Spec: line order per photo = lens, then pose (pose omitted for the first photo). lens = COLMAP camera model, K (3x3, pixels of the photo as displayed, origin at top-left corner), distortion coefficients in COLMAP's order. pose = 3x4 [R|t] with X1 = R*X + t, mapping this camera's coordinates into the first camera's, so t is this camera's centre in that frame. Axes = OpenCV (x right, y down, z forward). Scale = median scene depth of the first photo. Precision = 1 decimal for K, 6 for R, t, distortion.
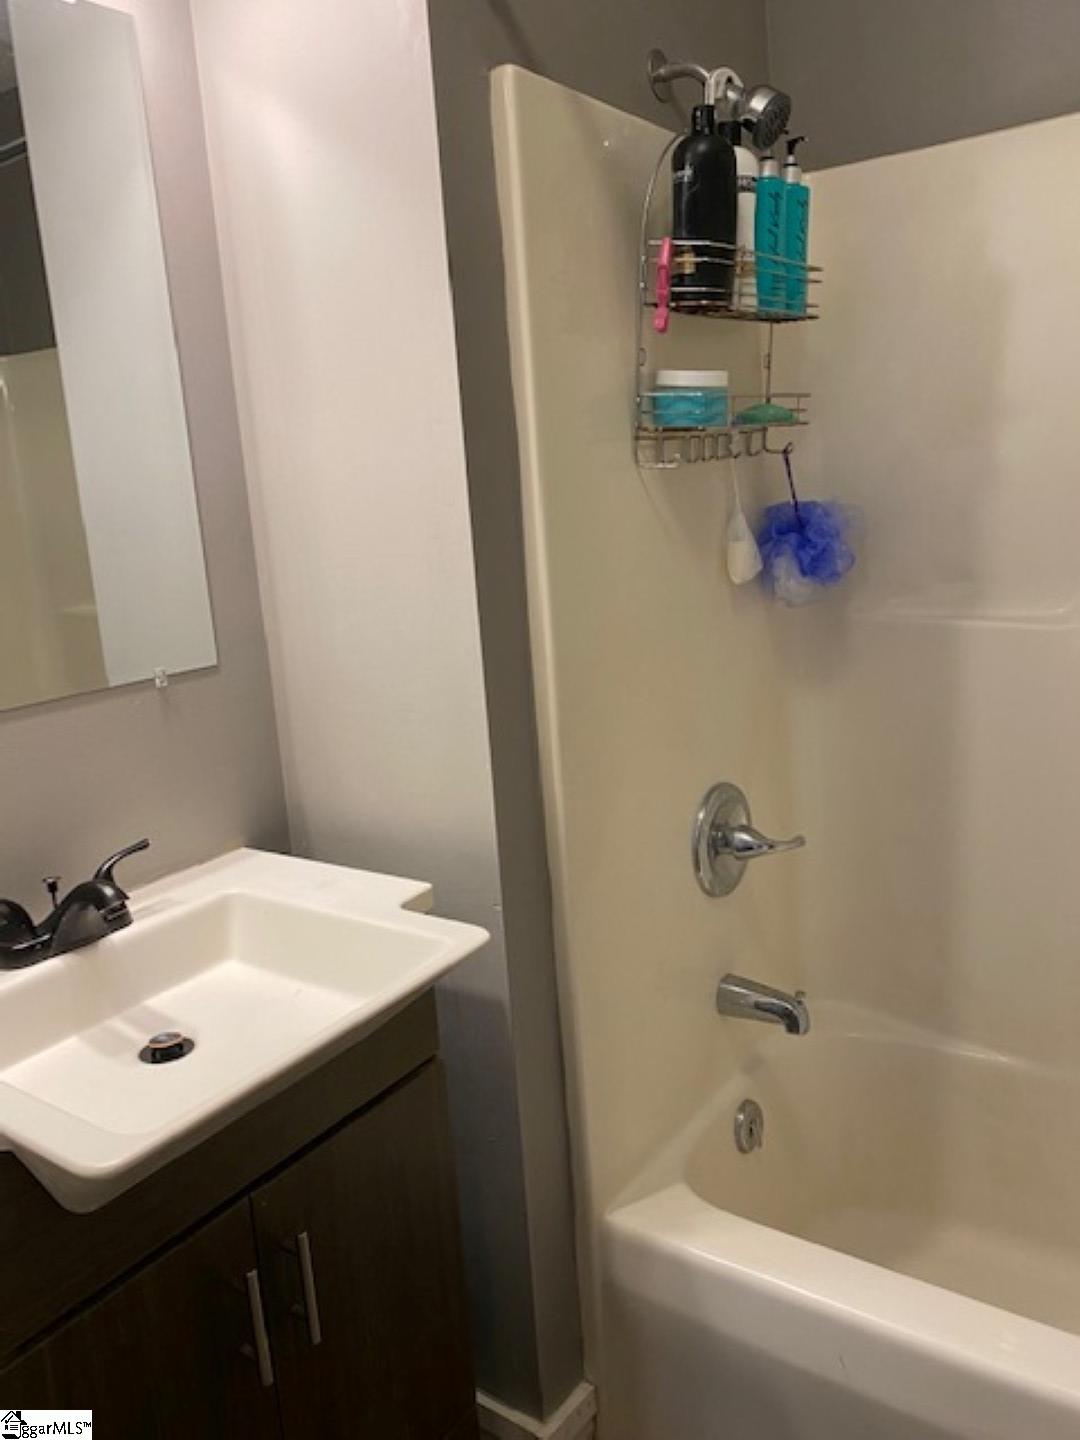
lens RADIAL K [[1109.3, 0, 540.0], [0, 1109.3, 720.0], [0, 0, 1]] dist [-0.008848, 0.005093]
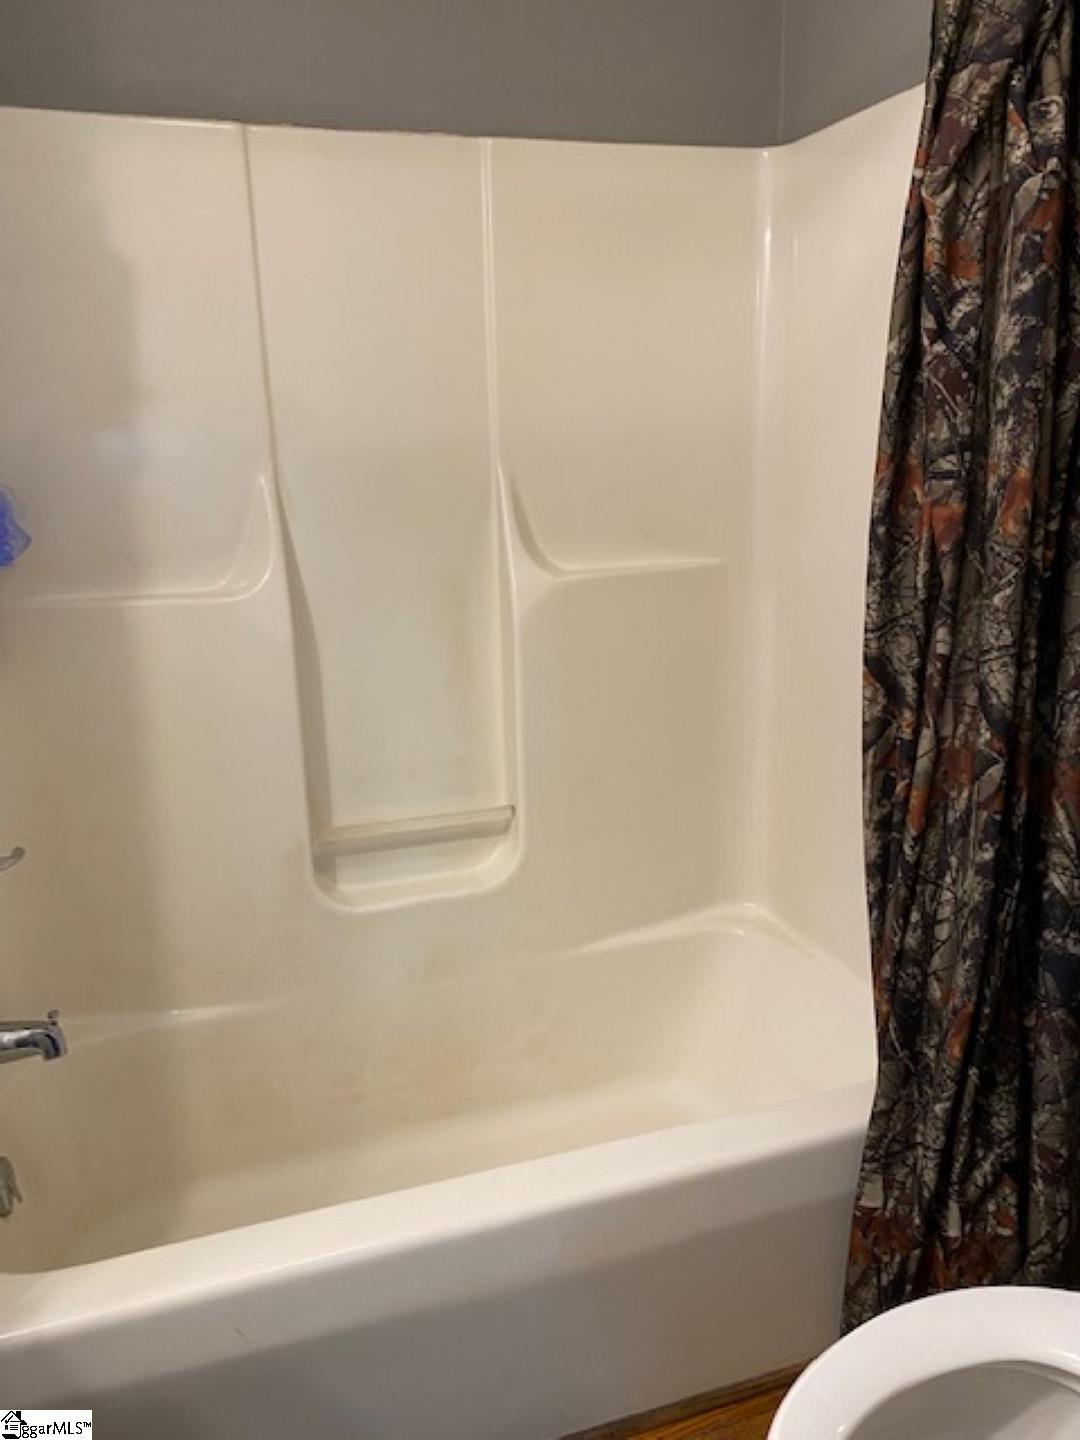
lens RADIAL K [[1109.3, 0, 540.0], [0, 1109.3, 720.0], [0, 0, 1]] dist [-0.008848, 0.005093]
pose [[0.572125, -0.141208, 0.807919, -0.235383], [0.133966, 0.987927, 0.077802, -0.011494], [-0.809151, 0.063722, 0.584135, 0.118695]]
